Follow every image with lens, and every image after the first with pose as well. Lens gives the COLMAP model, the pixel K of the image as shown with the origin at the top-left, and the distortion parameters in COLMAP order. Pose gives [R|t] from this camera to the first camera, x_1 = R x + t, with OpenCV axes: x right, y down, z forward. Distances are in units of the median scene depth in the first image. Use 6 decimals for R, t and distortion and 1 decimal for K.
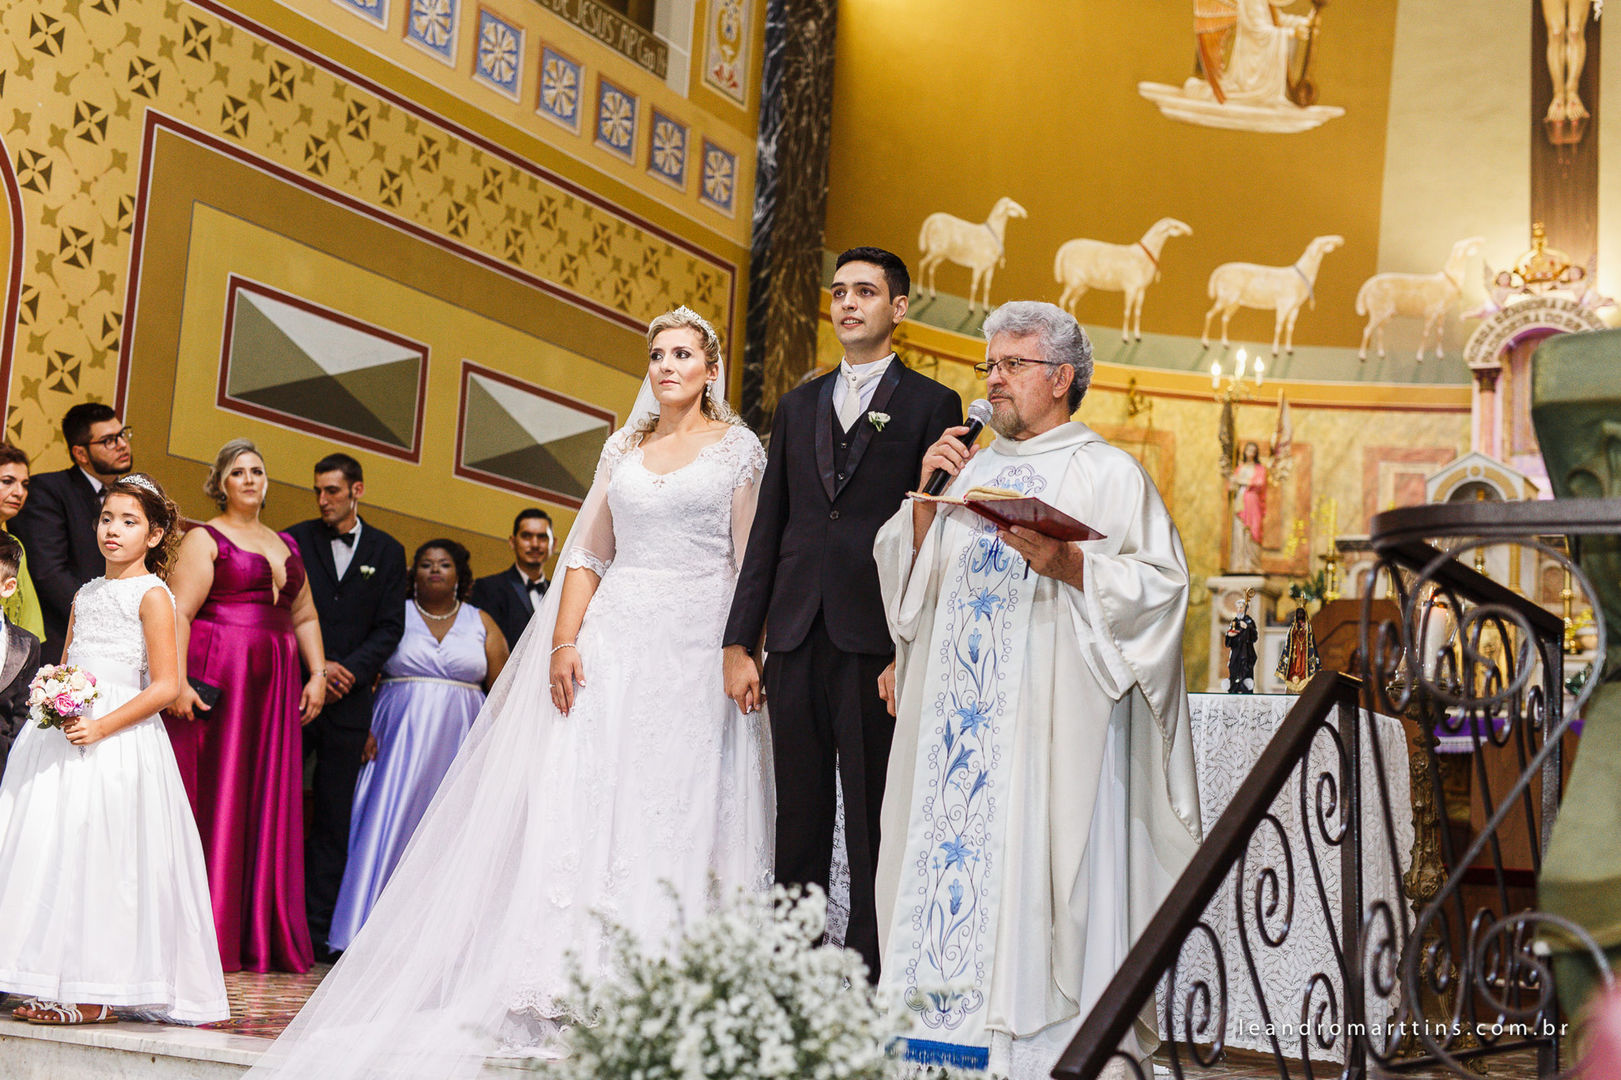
lens RADIAL K [[2230.8, 0, 810.5], [0, 2230.8, 540.0], [0, 0, 1]] dist [-0.006173, -0.009419]
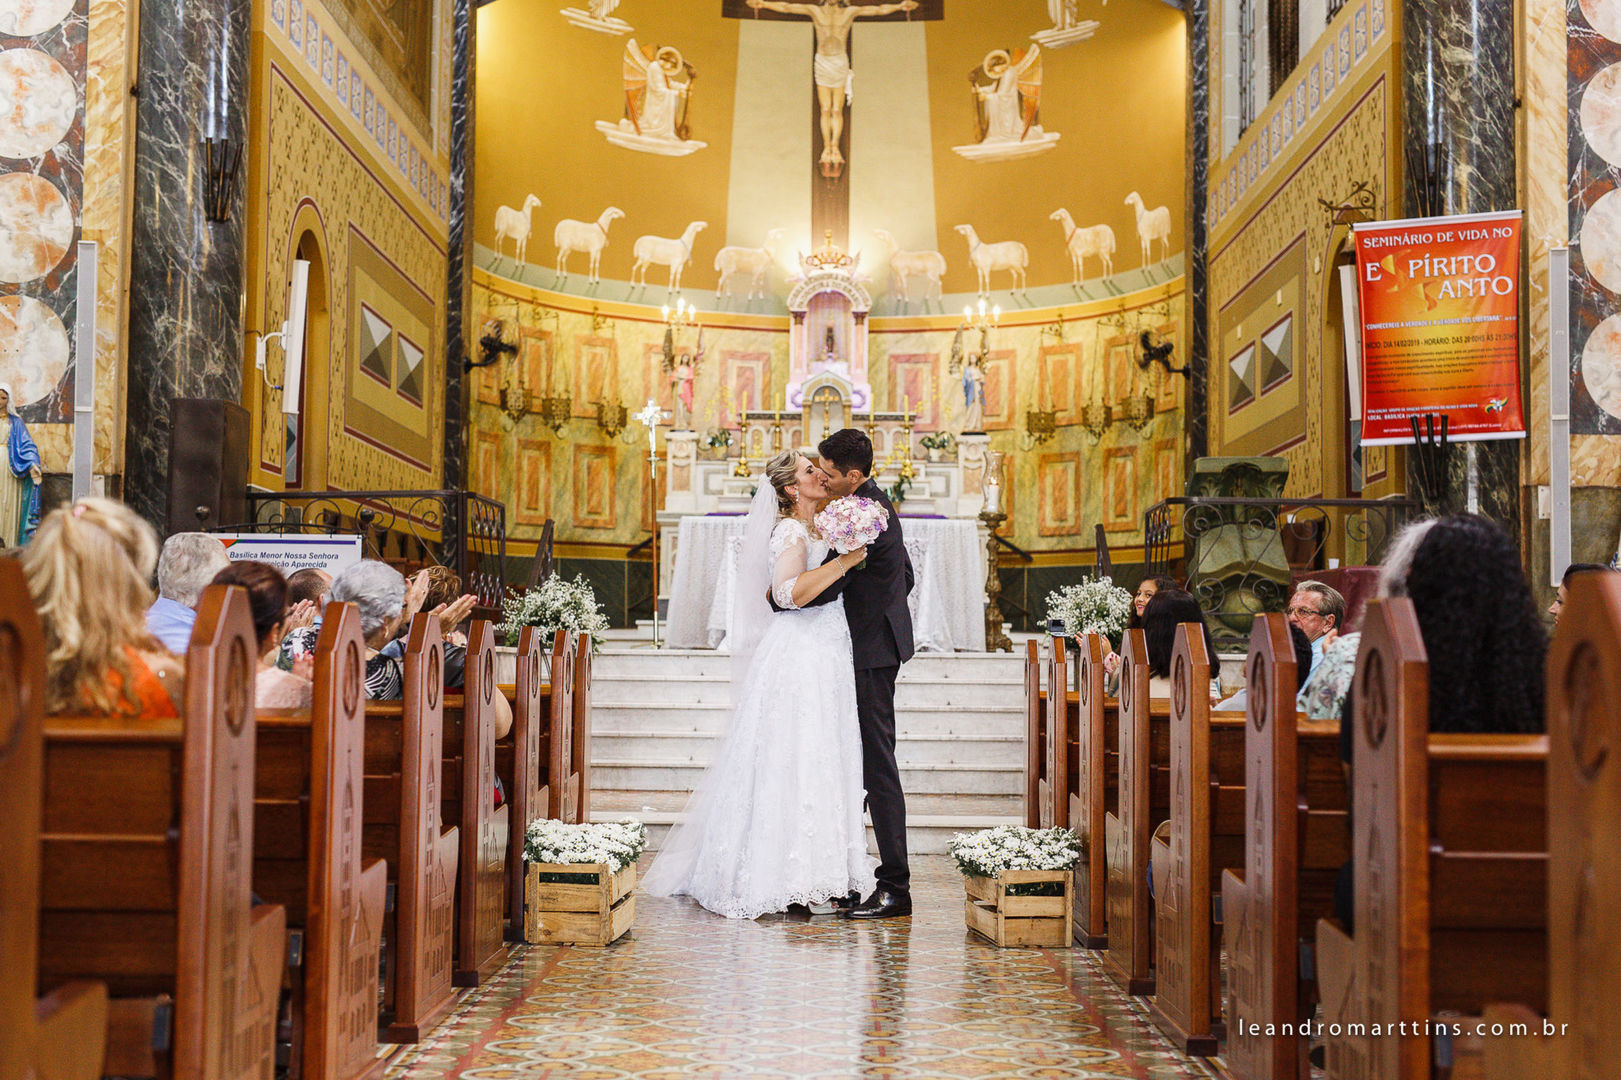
lens RADIAL K [[2230.8, 0, 810.5], [0, 2230.8, 540.0], [0, 0, 1]] dist [-0.006173, -0.009419]
pose [[0.875961, -0.024676, 0.481750, -0.512736], [-0.027763, 0.994457, 0.101417, -0.072372], [-0.481582, -0.102212, 0.870420, -0.524409]]
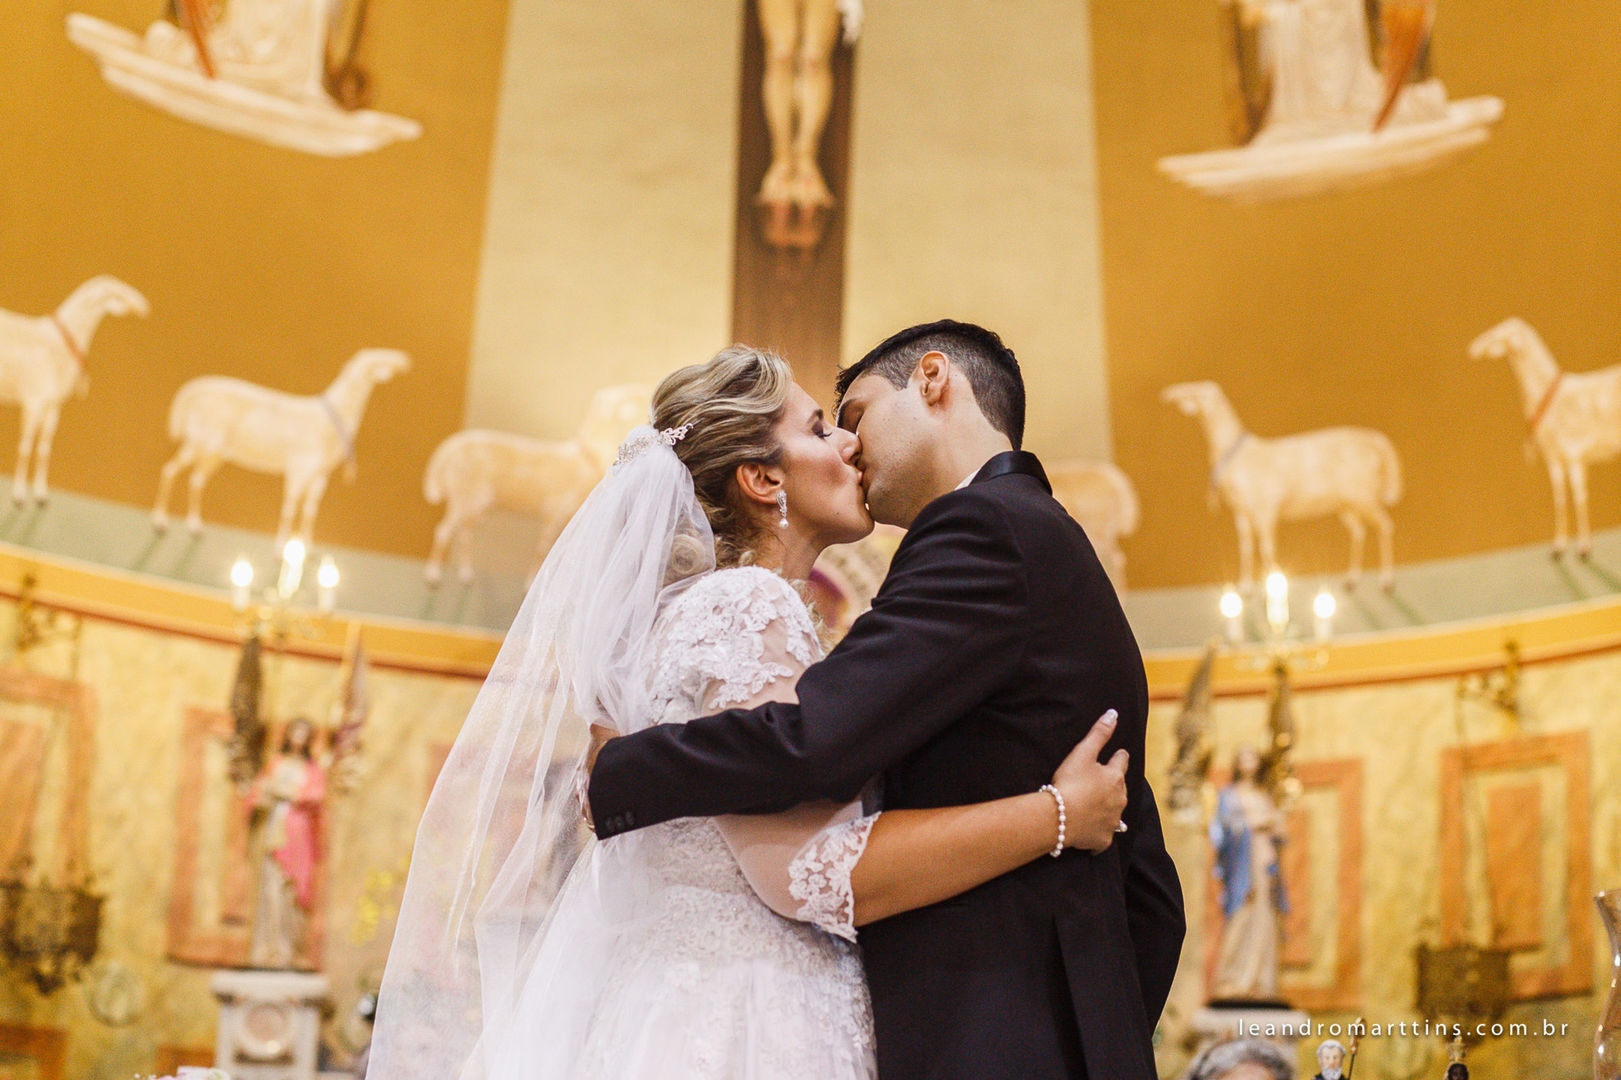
lens RADIAL K [[3889.6, 0, 810.5], [0, 3889.6, 540.0], [0, 0, 1]] dist [0.054918, -0.199175]
pose [[0.863267, 0.103995, 0.493917, -0.144221], [-0.056274, 0.992274, -0.110570, 0.008542], [-0.501600, 0.067657, 0.862450, 0.135374]]
